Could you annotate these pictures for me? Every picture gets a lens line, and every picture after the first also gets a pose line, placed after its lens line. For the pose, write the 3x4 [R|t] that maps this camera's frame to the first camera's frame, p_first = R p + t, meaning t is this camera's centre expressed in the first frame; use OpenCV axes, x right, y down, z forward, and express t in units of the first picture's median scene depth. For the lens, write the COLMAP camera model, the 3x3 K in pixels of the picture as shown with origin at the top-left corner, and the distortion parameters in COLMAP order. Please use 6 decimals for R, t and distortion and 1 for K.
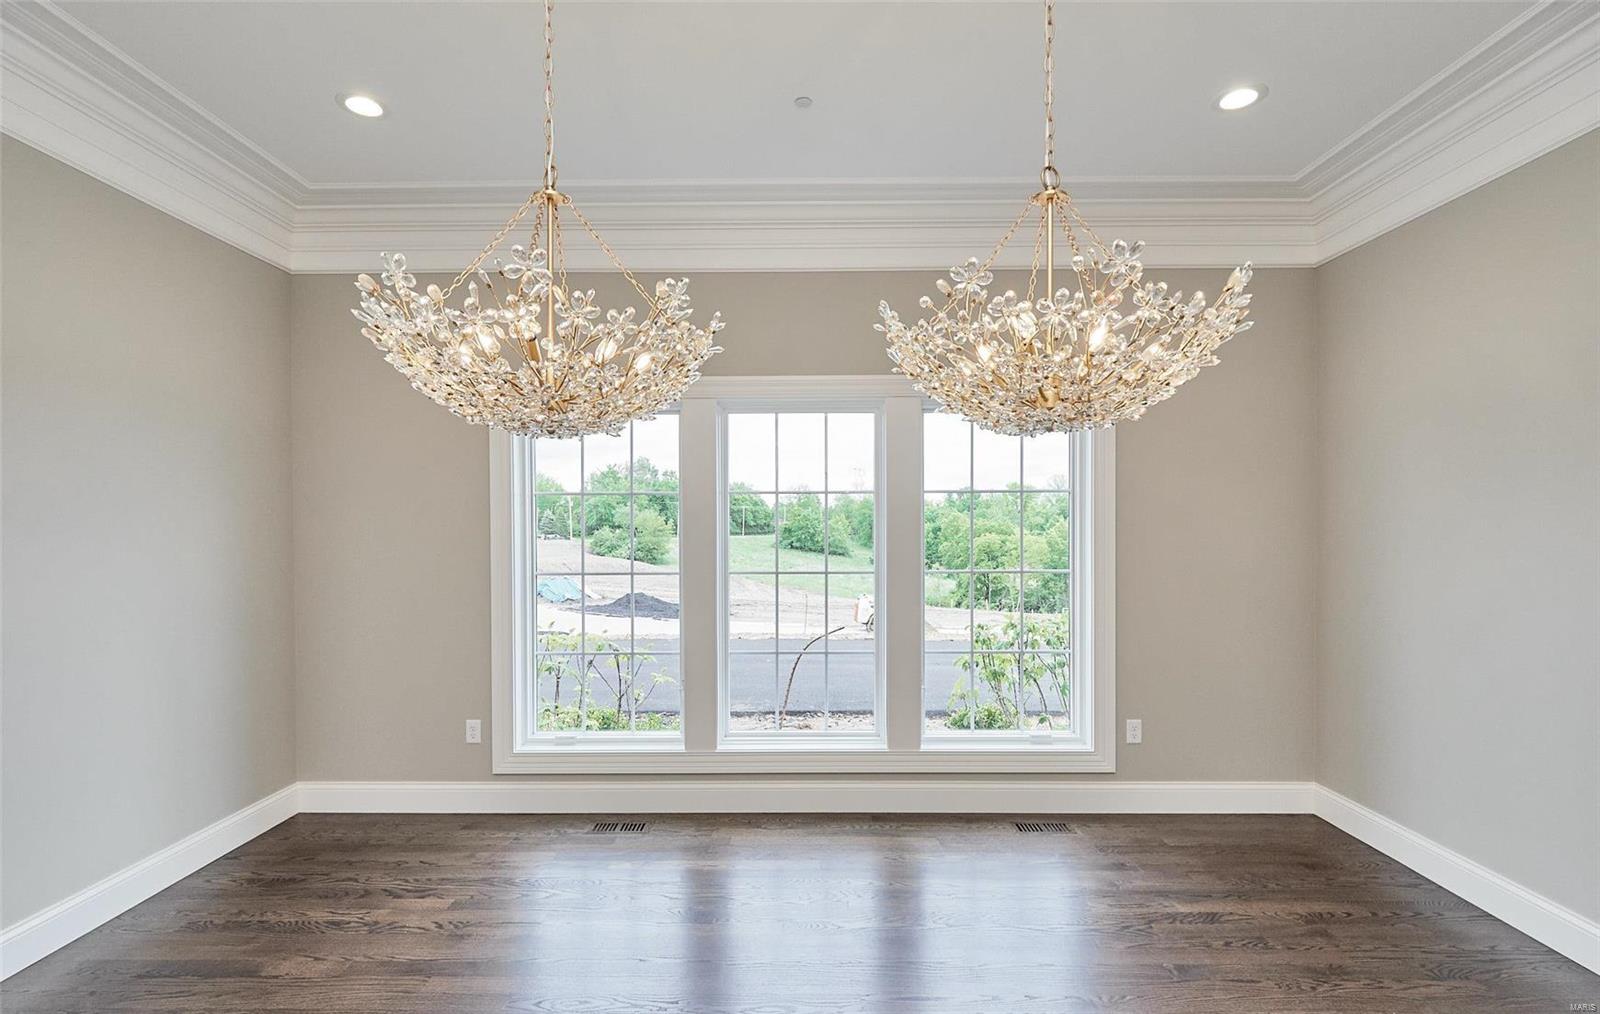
lens RADIAL K [[737.4, 0, 815.7], [0, 737.4, 535.4], [0, 0, 1]] dist [0.000036, -0.000019]
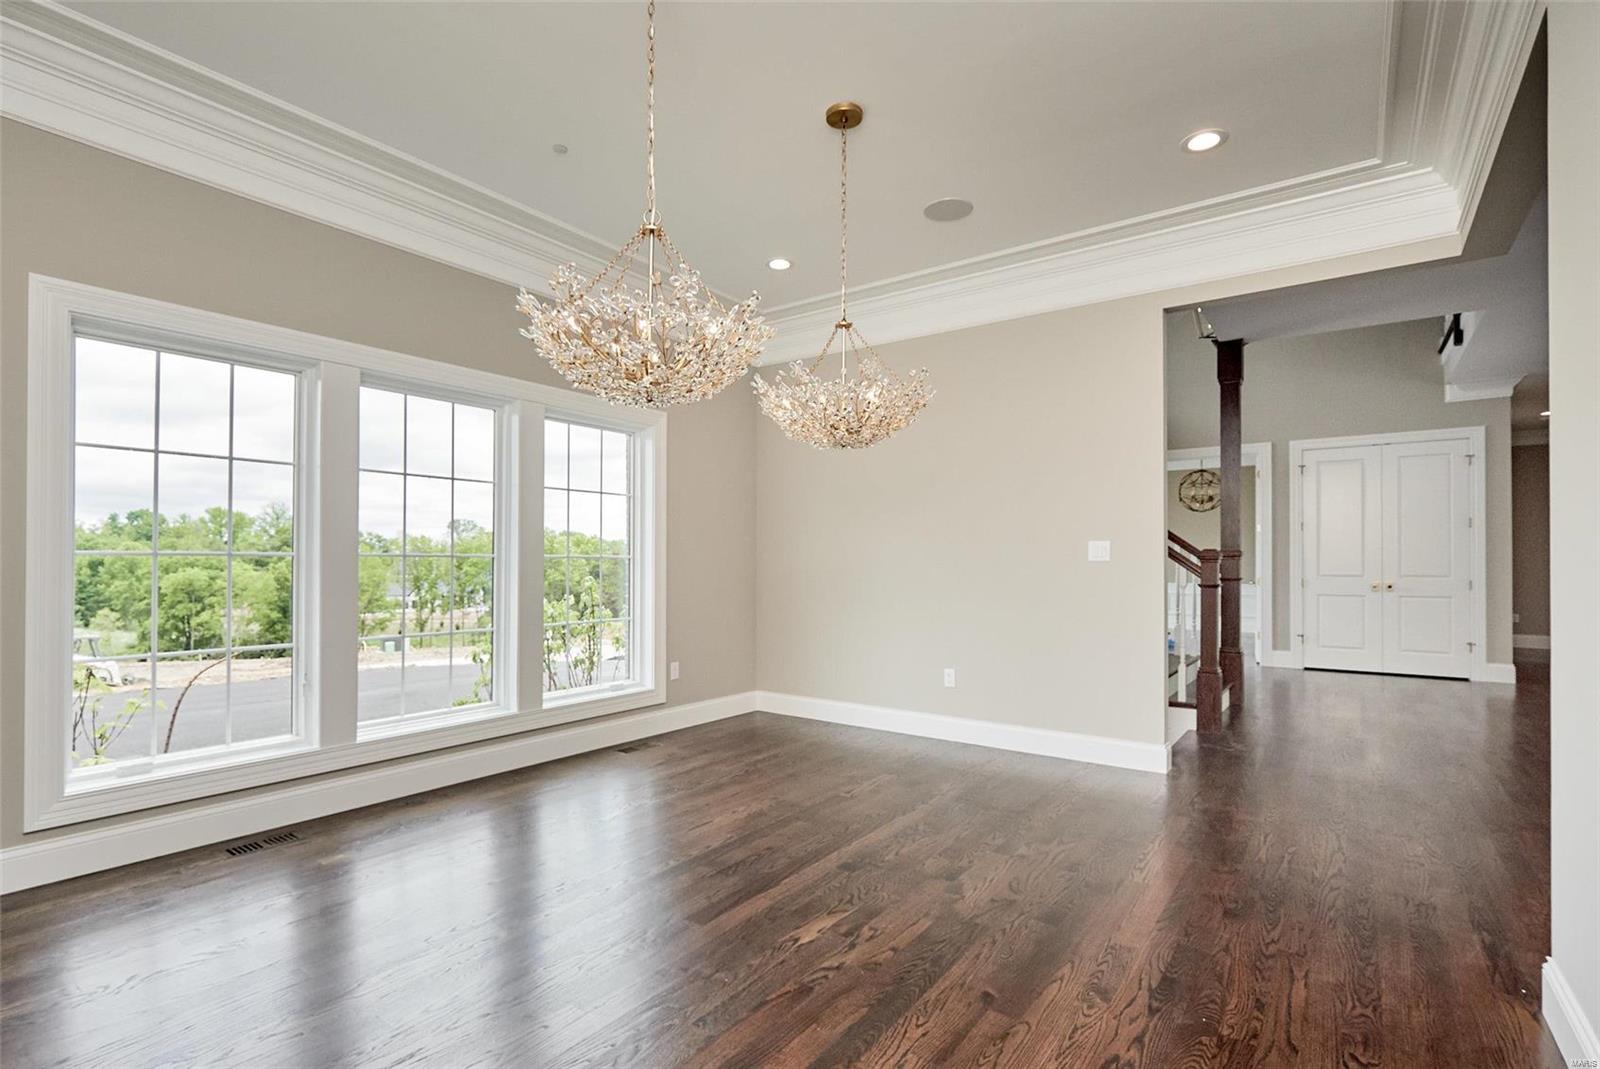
lens RADIAL K [[735.5, 0, 791.0], [0, 735.5, 565.6], [0, 0, 1]] dist [0.004037, -0.001400]
pose [[0.597628, -0.000140, 0.801774, -0.541403], [0.006604, 0.999967, -0.004748, 0.073493], [-0.801746, 0.008133, 0.597609, -0.006650]]
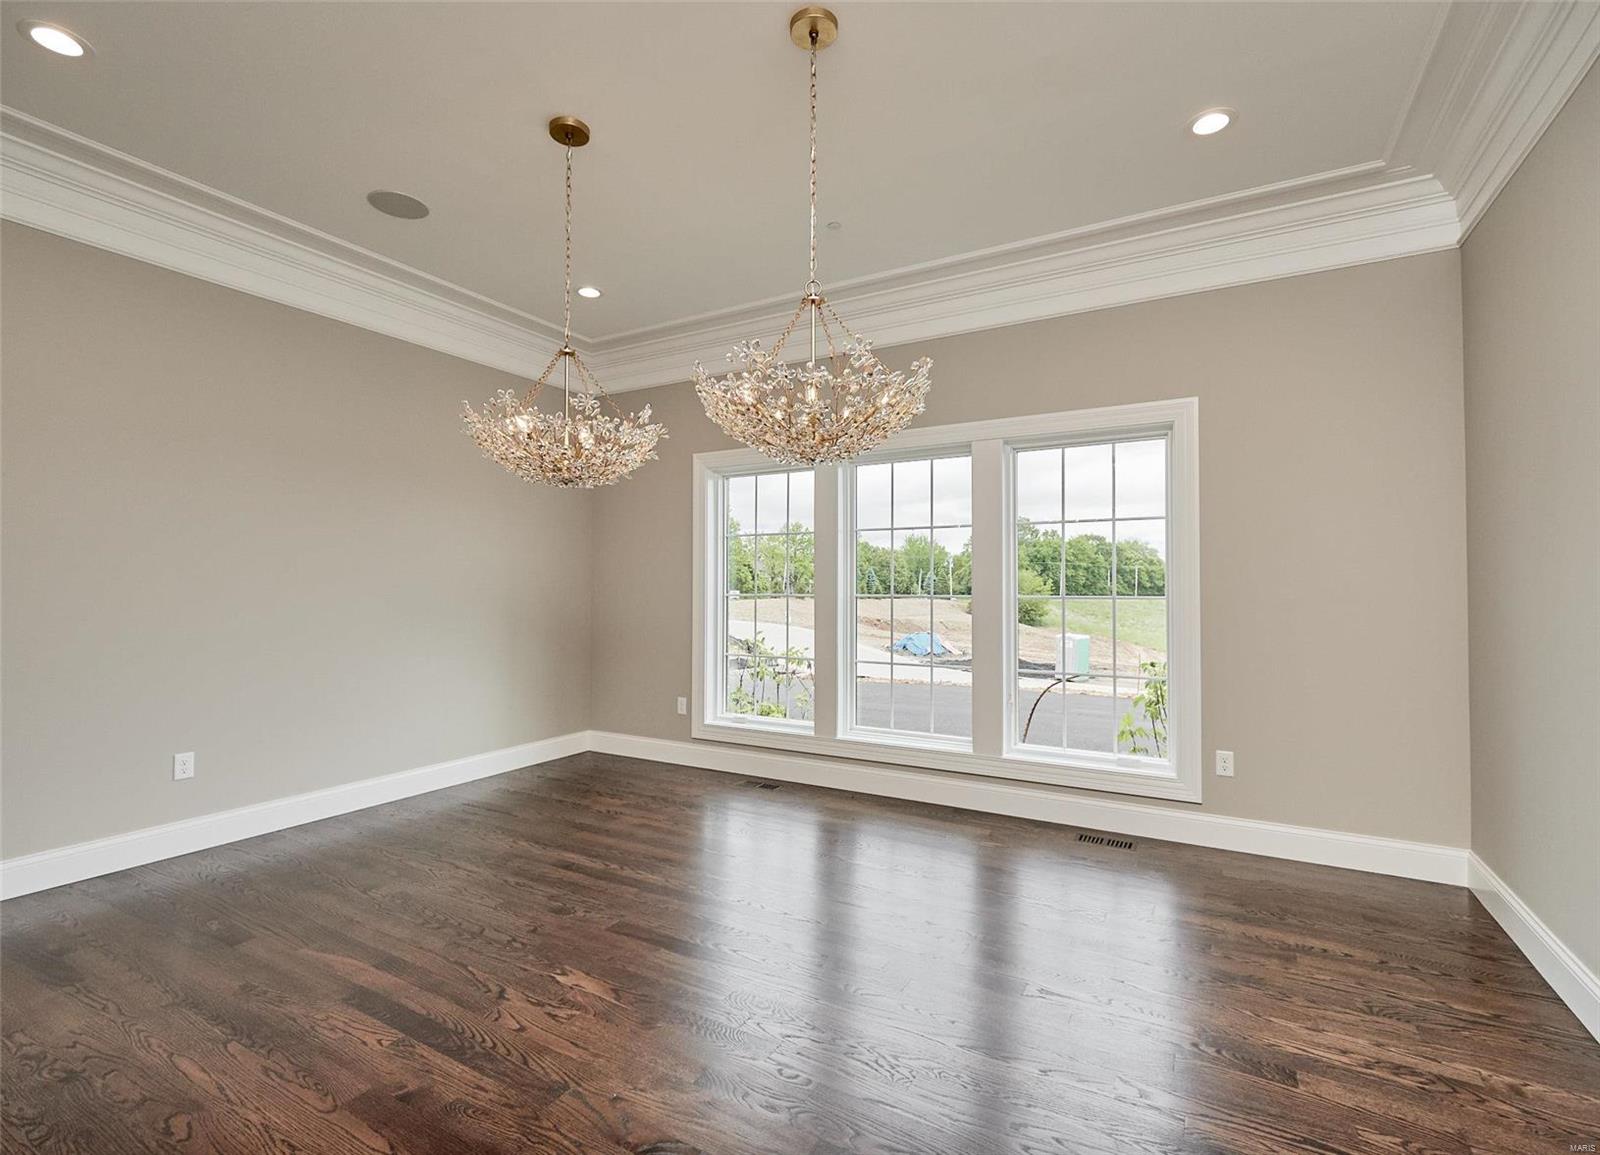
lens RADIAL K [[741.5, 0, 818.8], [0, 741.5, 574.3], [0, 0, 1]] dist [0.001847, -0.000888]
pose [[0.872050, -0.006802, -0.489369, 0.436447], [-0.008535, 0.999540, -0.029101, 0.052051], [0.489342, 0.029554, 0.871591, -0.102670]]
